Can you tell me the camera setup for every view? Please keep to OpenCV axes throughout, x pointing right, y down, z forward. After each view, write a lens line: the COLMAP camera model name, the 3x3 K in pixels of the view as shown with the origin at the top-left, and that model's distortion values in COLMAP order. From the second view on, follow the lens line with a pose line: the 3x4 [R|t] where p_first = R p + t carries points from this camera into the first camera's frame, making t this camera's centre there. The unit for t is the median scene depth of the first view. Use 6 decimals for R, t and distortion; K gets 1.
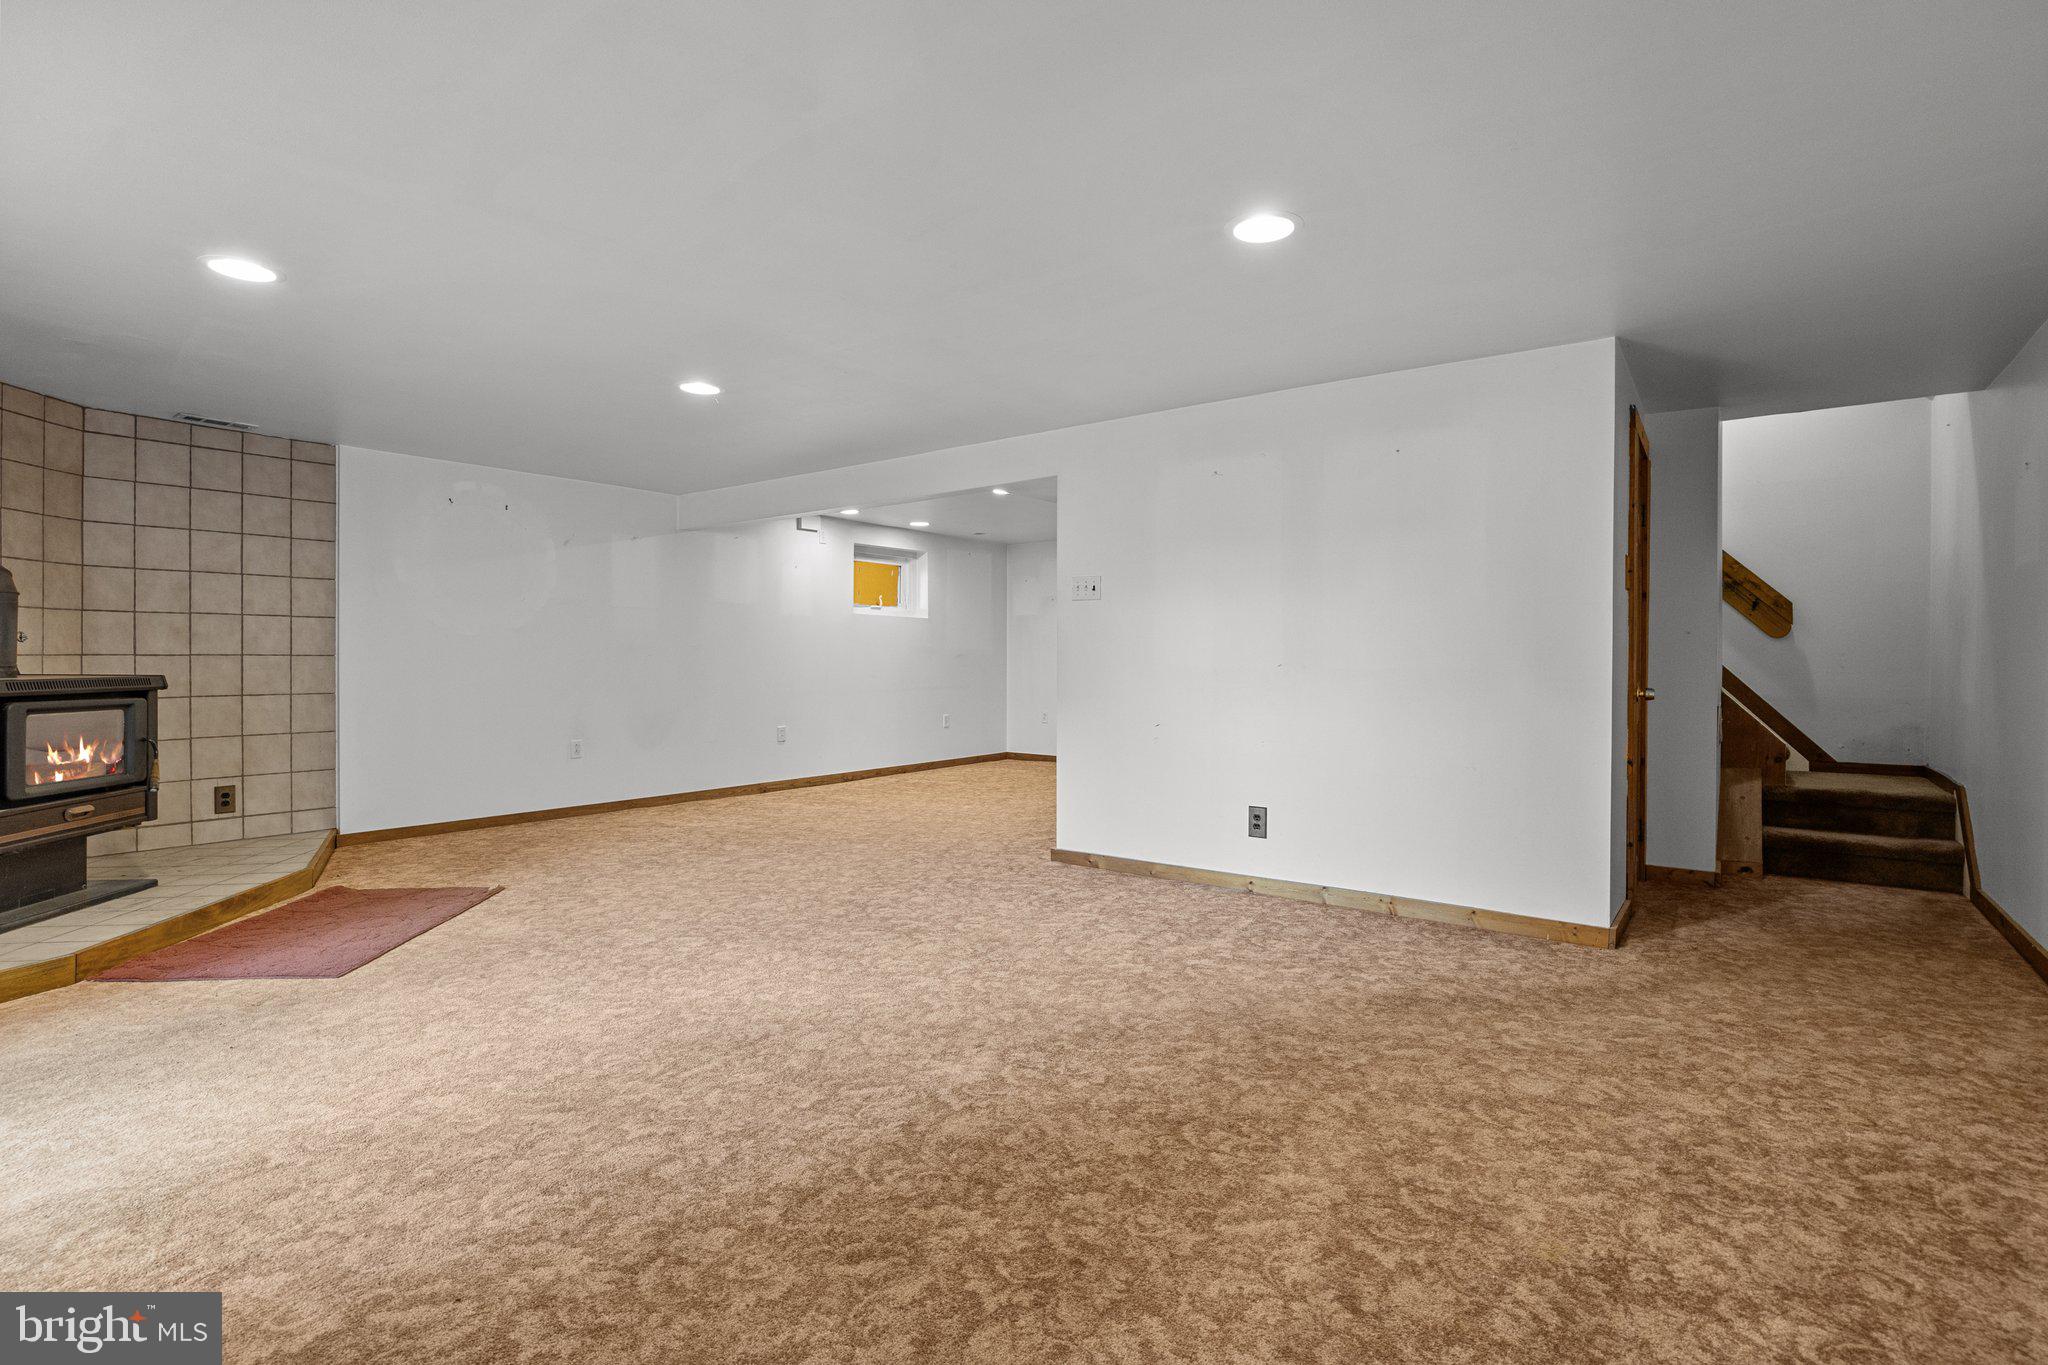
lens RADIAL K [[962.1, 0, 1033.4], [0, 962.1, 666.4], [0, 0, 1]] dist [-0.019967, 0.000239]
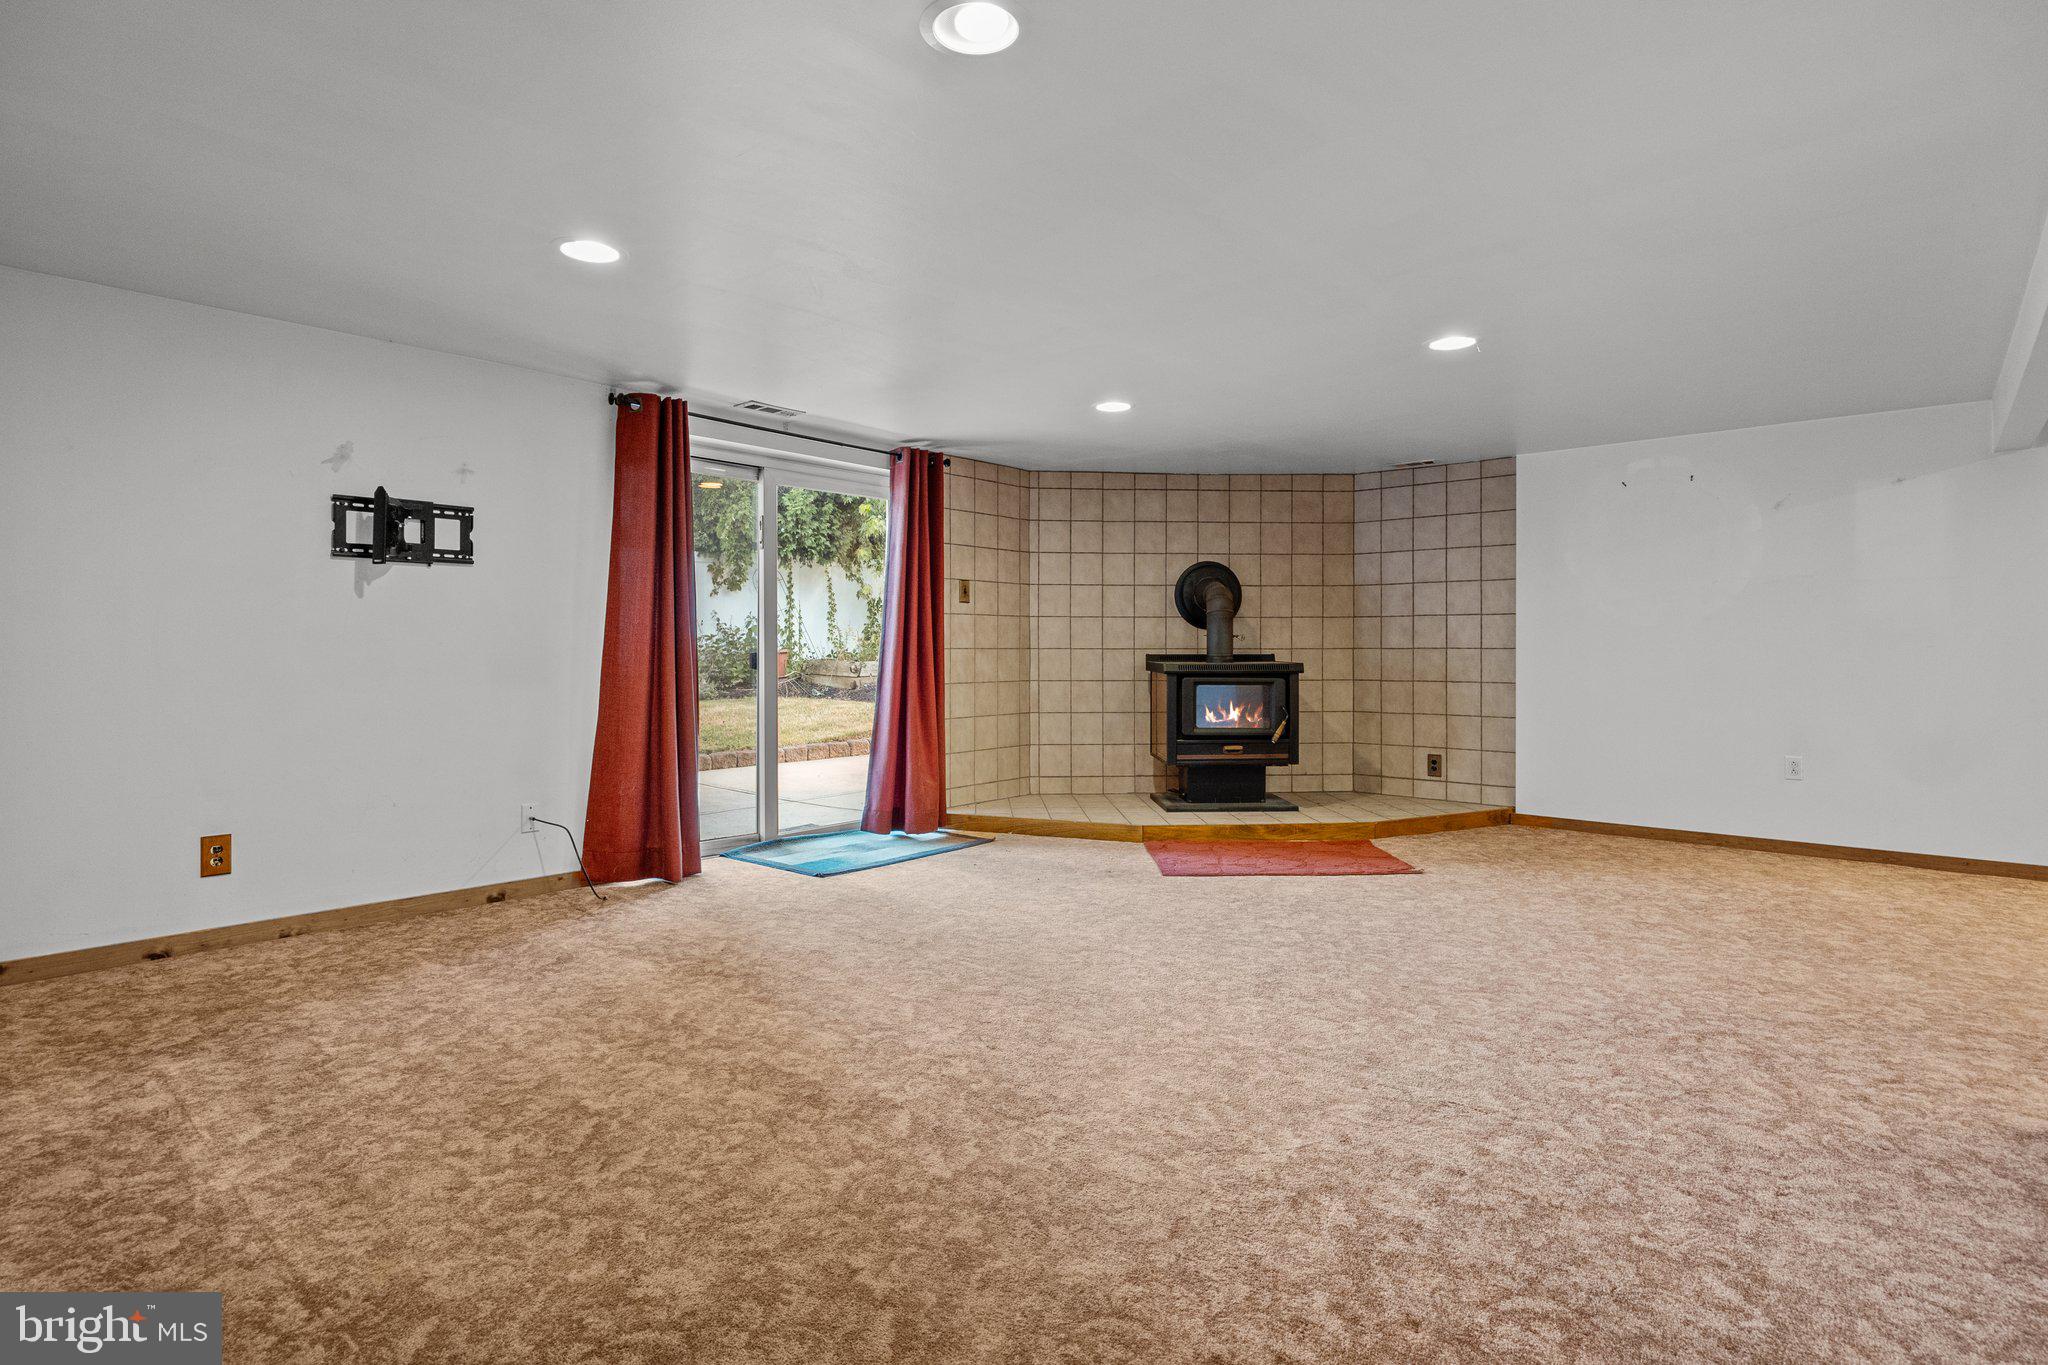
lens RADIAL K [[1013.8, 0, 1027.0], [0, 1013.8, 647.4], [0, 0, 1]] dist [-0.014076, -0.000792]
pose [[-0.078991, -0.002156, -0.996873, 0.652177], [-0.008073, 0.999966, -0.001523, -0.008963], [0.996843, 0.007927, -0.079006, 0.745100]]
